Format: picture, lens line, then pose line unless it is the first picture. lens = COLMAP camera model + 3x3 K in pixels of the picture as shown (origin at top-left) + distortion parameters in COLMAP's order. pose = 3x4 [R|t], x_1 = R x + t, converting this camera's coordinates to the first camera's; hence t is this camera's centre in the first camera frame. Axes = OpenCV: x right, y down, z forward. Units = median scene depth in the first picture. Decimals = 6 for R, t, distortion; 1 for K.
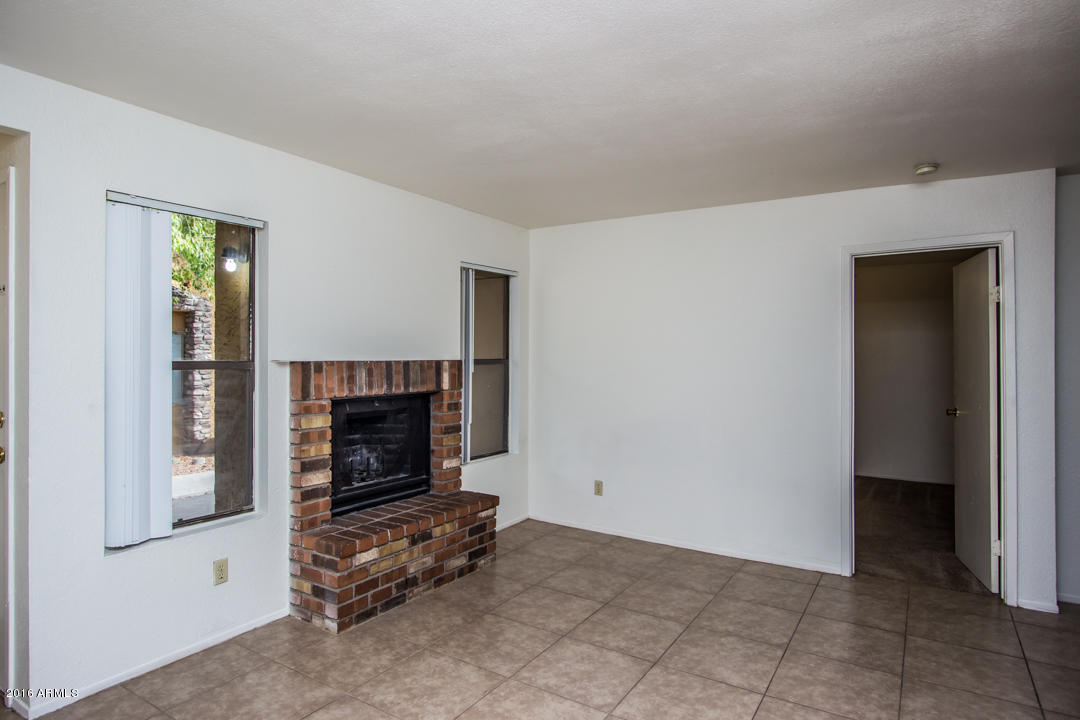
lens RADIAL K [[620.9, 0, 535.9], [0, 620.9, 365.8], [0, 0, 1]] dist [-0.008793, 0.004368]
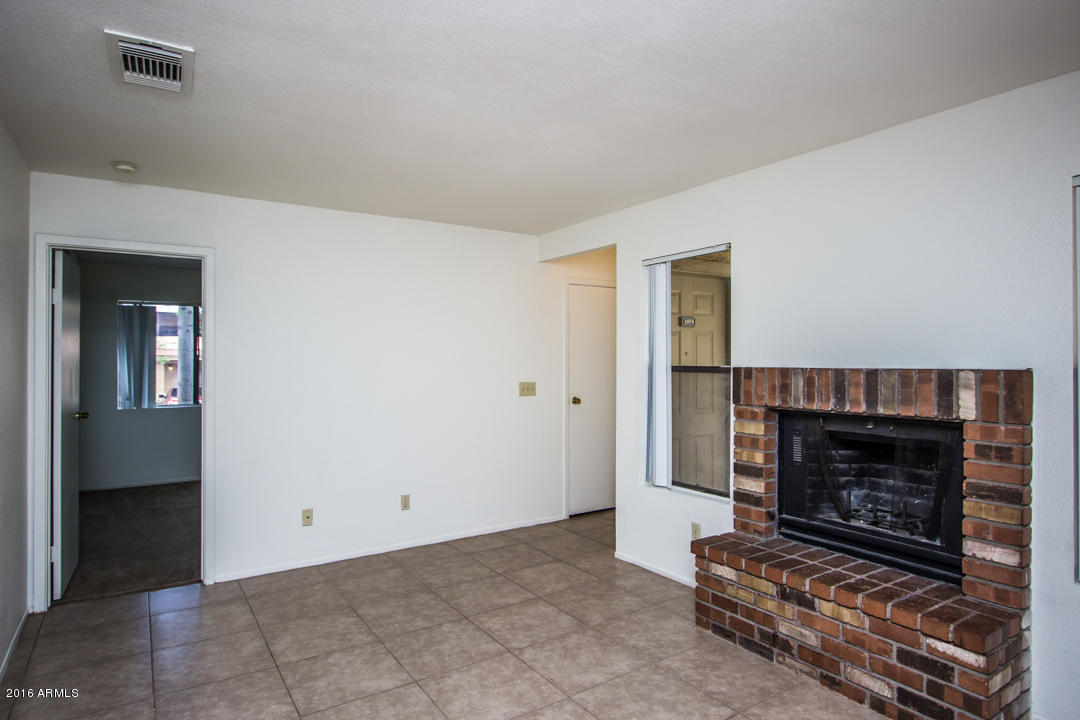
lens RADIAL K [[620.9, 0, 540.7], [0, 620.9, 357.6], [0, 0, 1]] dist [-0.008793, 0.004368]
pose [[-0.409448, -0.004208, -0.912324, 0.666462], [-0.012413, 0.999922, 0.000959, -0.018987], [0.912249, 0.011717, -0.409469, 1.049497]]
